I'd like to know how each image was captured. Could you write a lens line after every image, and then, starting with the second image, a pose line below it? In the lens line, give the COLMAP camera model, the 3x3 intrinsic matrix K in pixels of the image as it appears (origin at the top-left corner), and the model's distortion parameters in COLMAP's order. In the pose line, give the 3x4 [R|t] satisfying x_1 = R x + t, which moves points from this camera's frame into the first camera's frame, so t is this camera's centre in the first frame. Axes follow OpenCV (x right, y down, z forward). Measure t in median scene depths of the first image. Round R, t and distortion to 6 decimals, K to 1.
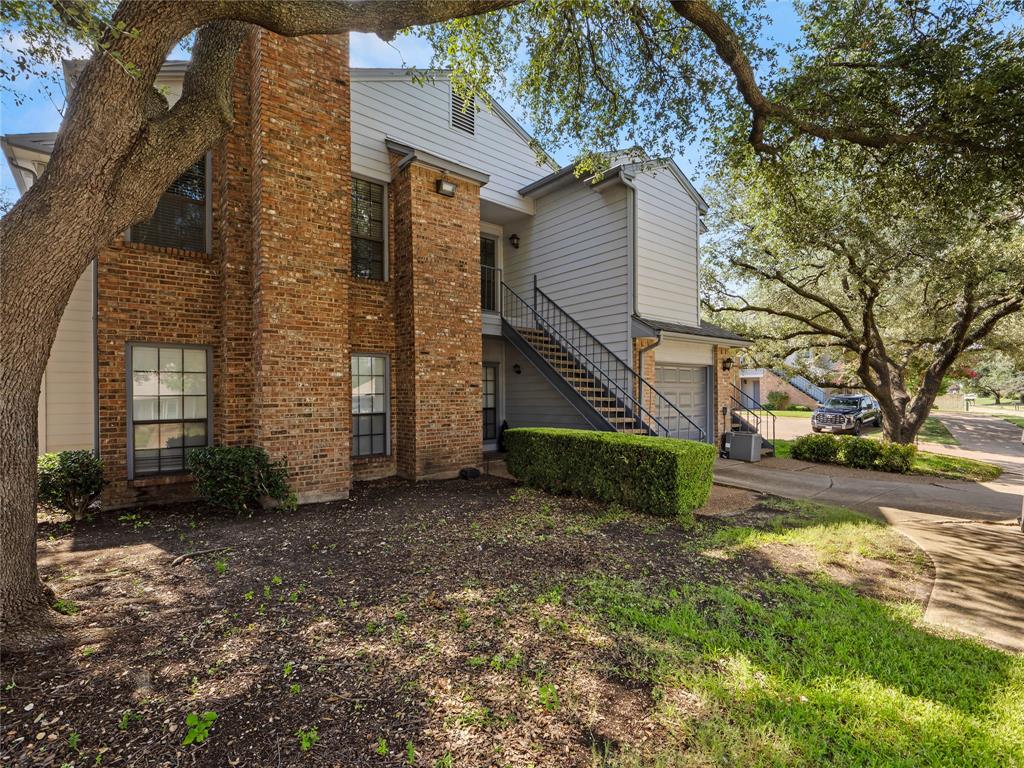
lens RADIAL K [[481.3, 0, 513.8], [0, 481.3, 383.0], [0, 0, 1]] dist [0.003186, -0.001038]
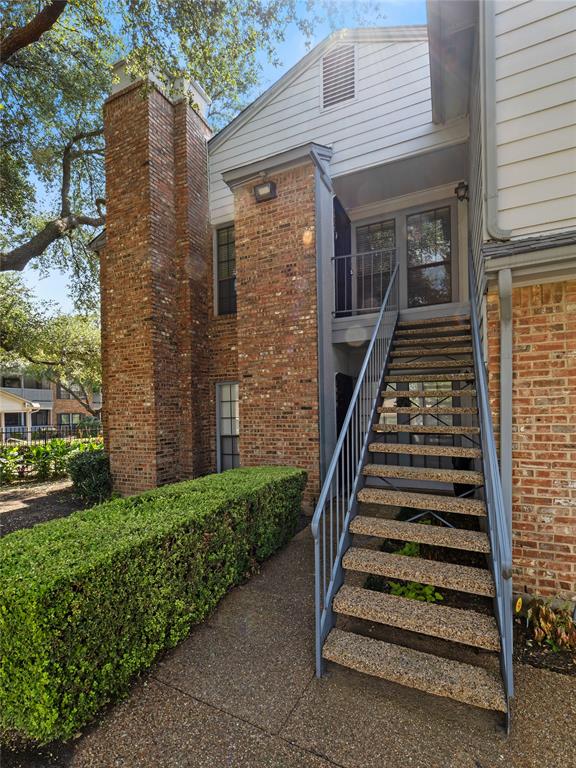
lens RADIAL K [[361.0, 0, 287.1], [0, 361.0, 405.1], [0, 0, 1]] dist [0.003186, -0.001038]
pose [[0.428907, -0.016496, -0.903198, 0.500584], [0.042267, 0.999105, 0.001824, -0.001851], [0.902359, -0.038958, 0.429221, 0.750020]]
